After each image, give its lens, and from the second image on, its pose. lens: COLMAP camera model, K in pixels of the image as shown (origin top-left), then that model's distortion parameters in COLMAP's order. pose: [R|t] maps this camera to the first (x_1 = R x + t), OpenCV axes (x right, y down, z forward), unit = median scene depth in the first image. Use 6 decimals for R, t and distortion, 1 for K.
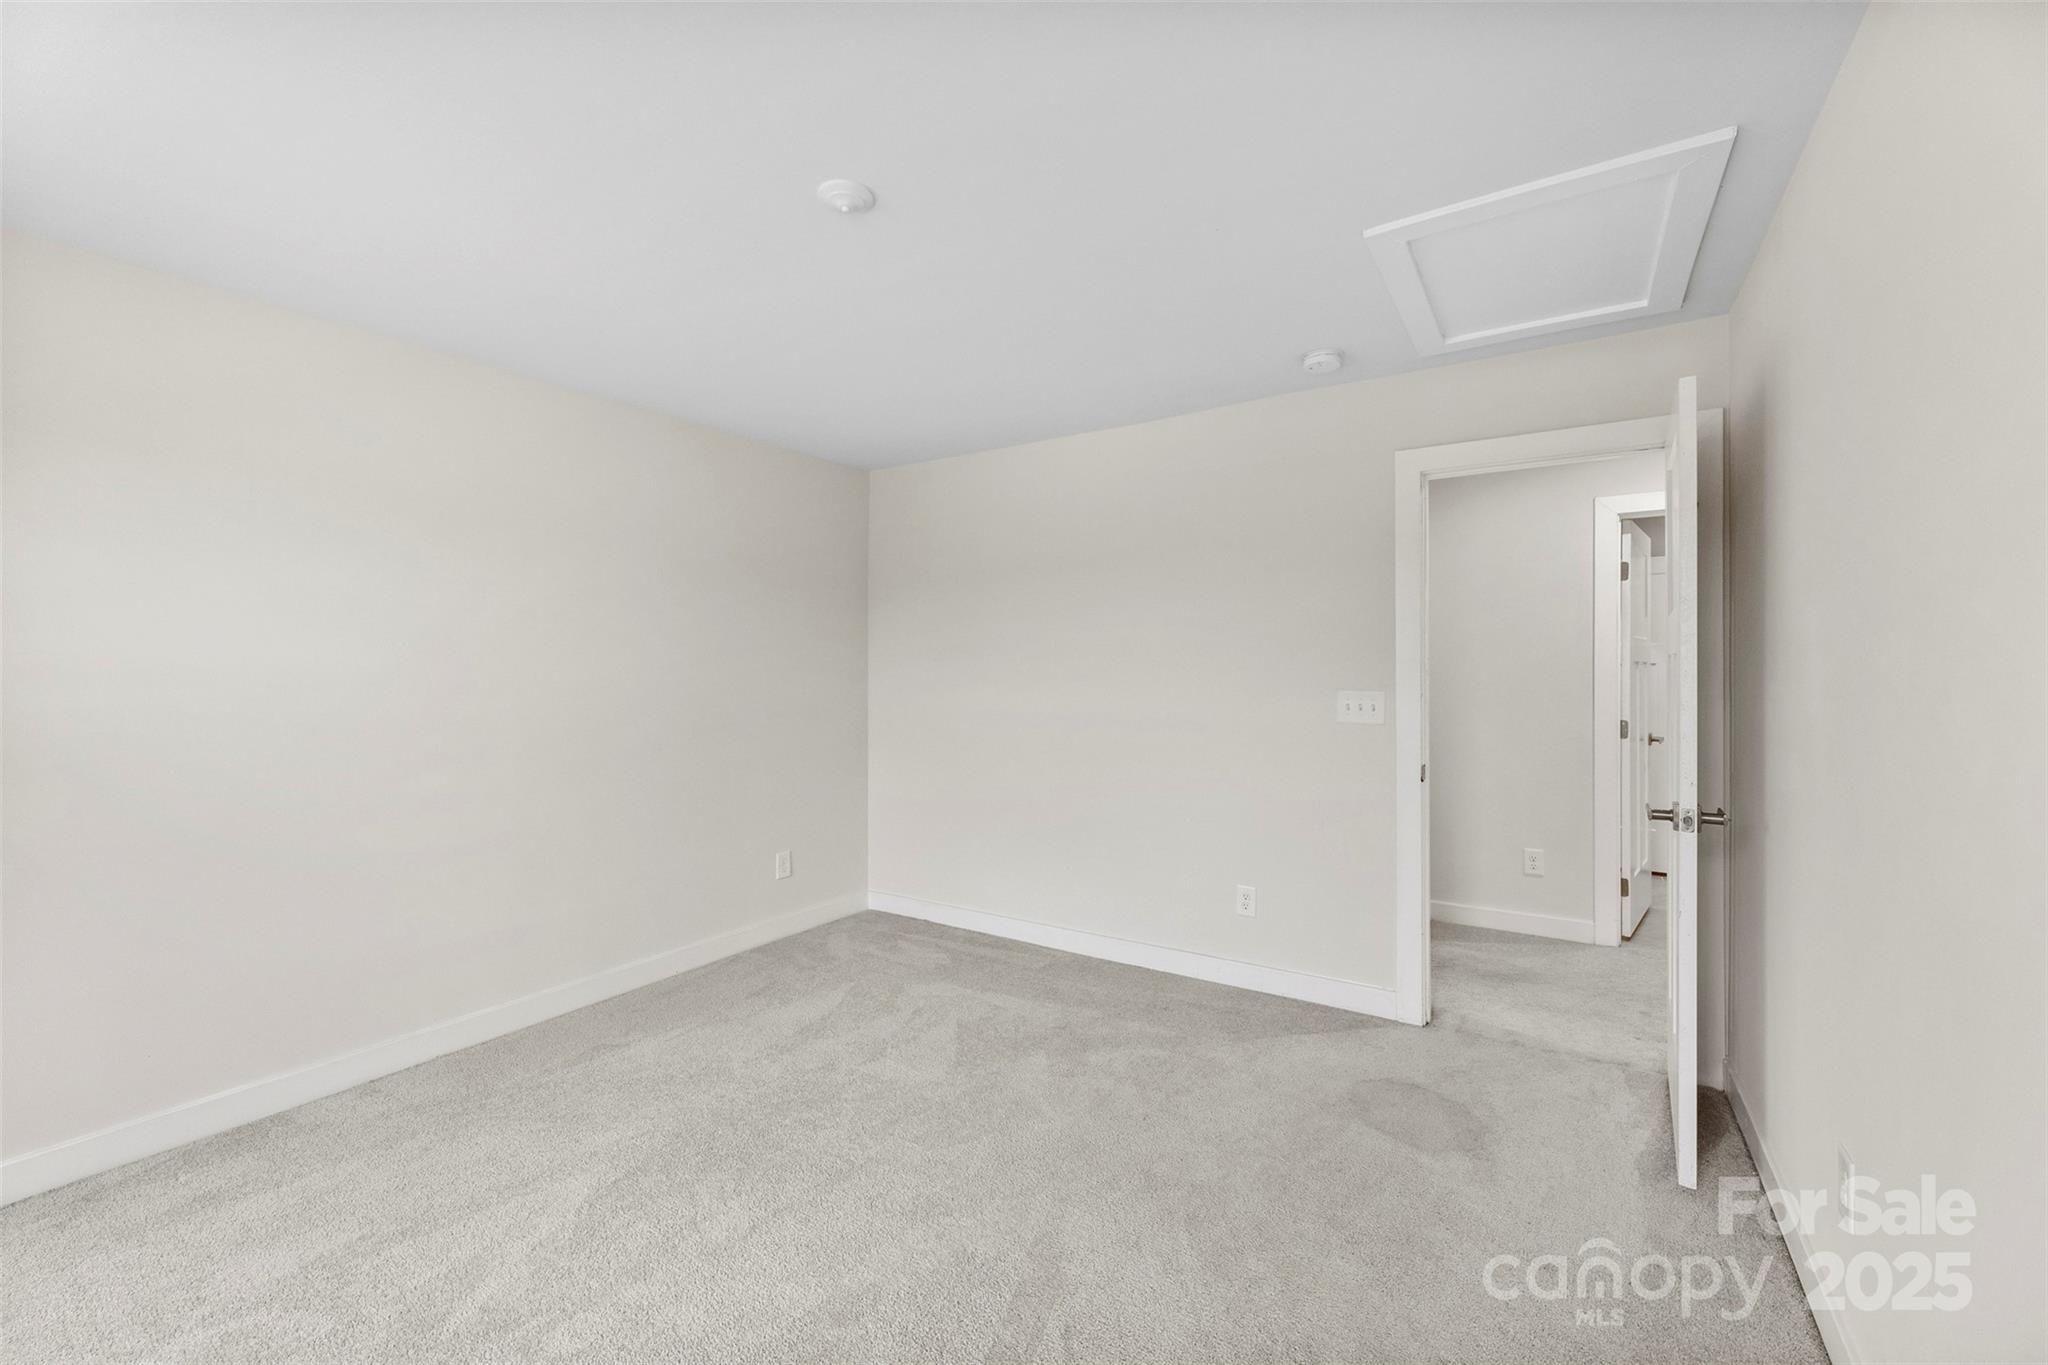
lens RADIAL K [[831.0, 0, 1025.7], [0, 831.0, 669.8], [0, 0, 1]] dist [-0.004937, -0.000197]
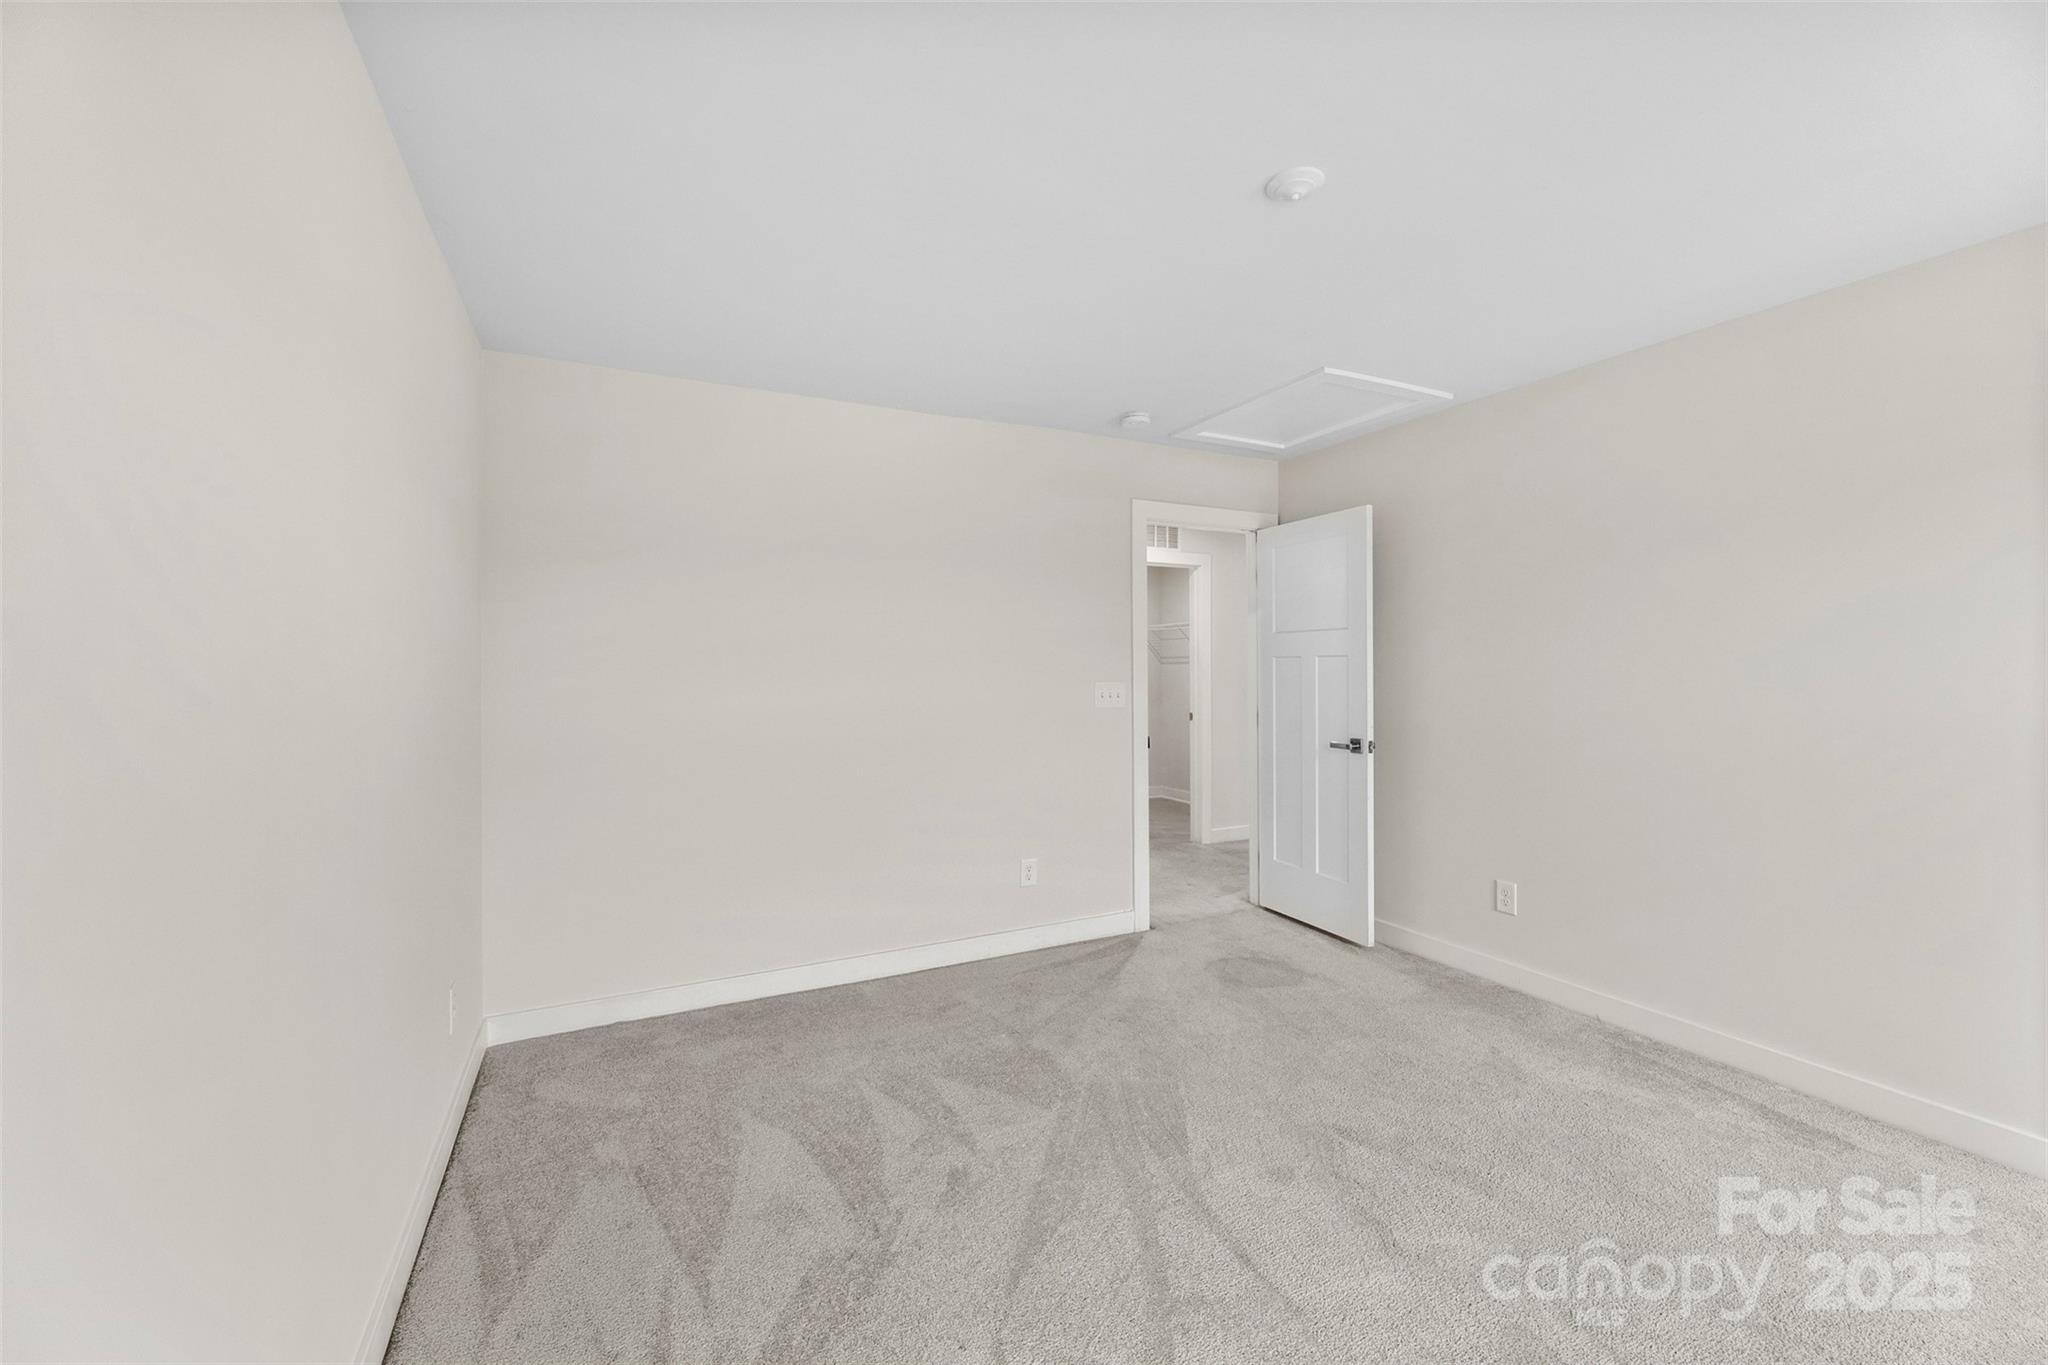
lens RADIAL K [[831.0, 0, 1018.1], [0, 831.0, 670.0], [0, 0, 1]] dist [-0.004937, -0.000197]
pose [[0.497108, -0.002607, 0.867685, -0.774783], [0.002055, 0.999996, 0.001827, 0.004039], [-0.867686, 0.000875, 0.497112, 0.497873]]
